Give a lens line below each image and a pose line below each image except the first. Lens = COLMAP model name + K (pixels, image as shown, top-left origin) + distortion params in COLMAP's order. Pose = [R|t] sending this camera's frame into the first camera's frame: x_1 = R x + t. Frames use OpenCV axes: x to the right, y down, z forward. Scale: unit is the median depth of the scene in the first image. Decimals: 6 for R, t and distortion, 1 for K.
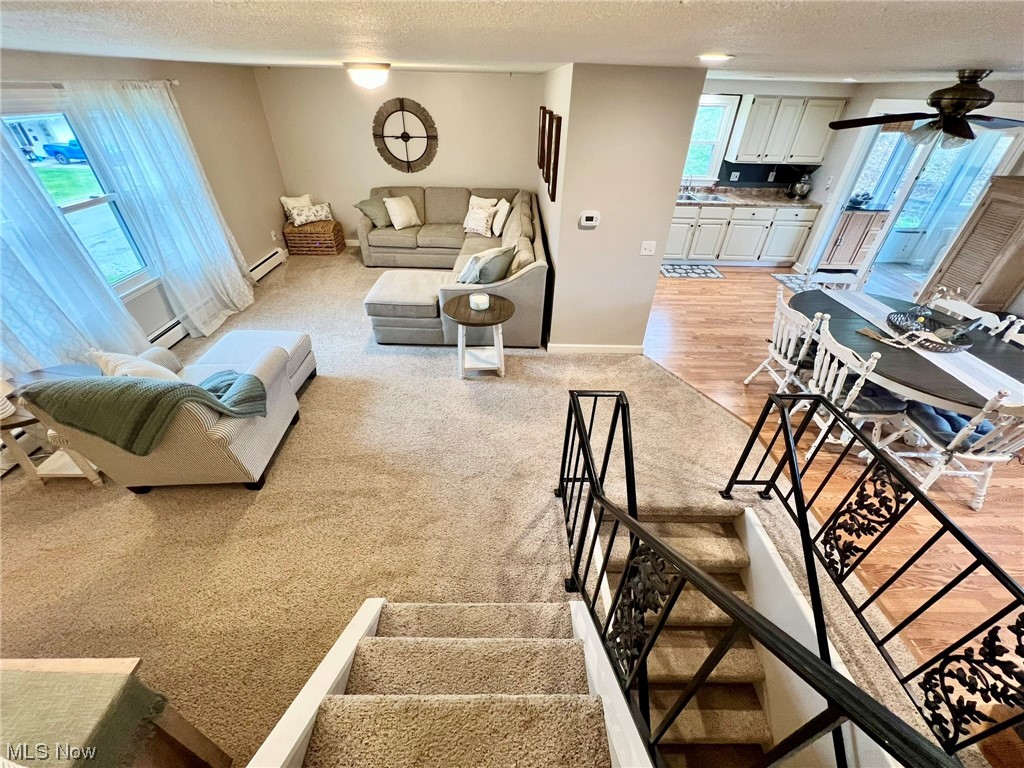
lens RADIAL K [[409.3, 0, 512.7], [0, 409.3, 382.6], [0, 0, 1]] dist [-0.003717, -0.000135]
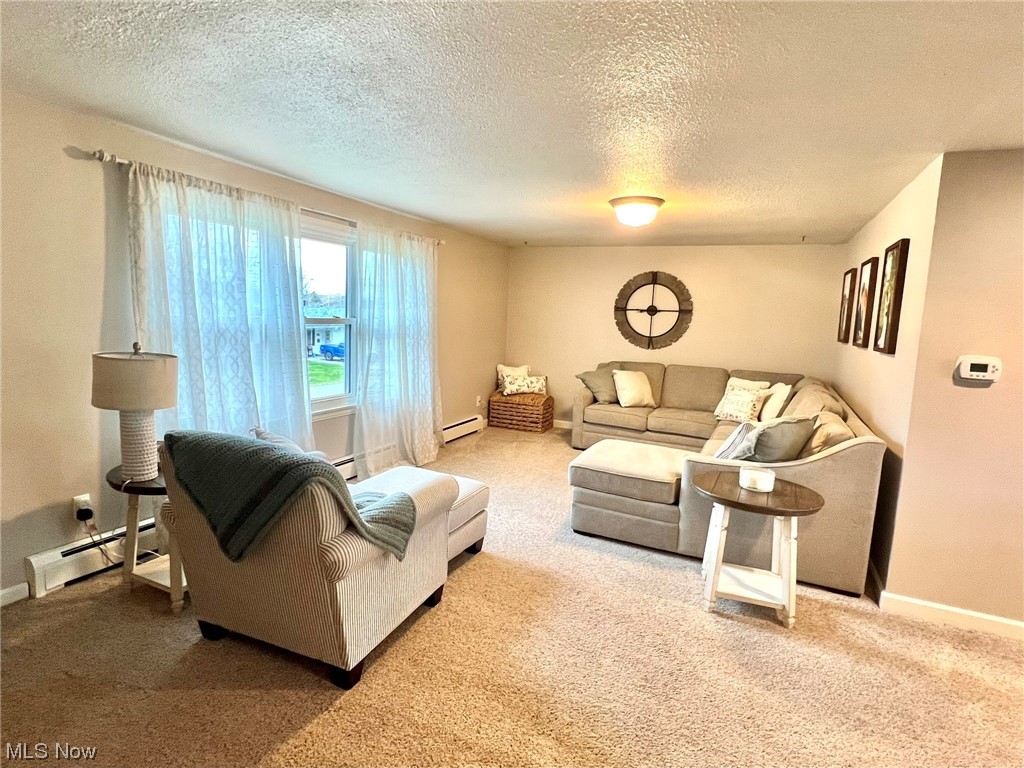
lens RADIAL K [[528.9, 0, 511.3], [0, 528.9, 382.4], [0, 0, 1]] dist [-0.003577, 0.000674]
pose [[0.903302, 0.067861, -0.423604, -0.076128], [-0.268789, 0.859100, -0.435545, 0.099166], [0.334362, 0.507289, 0.794267, 0.166495]]
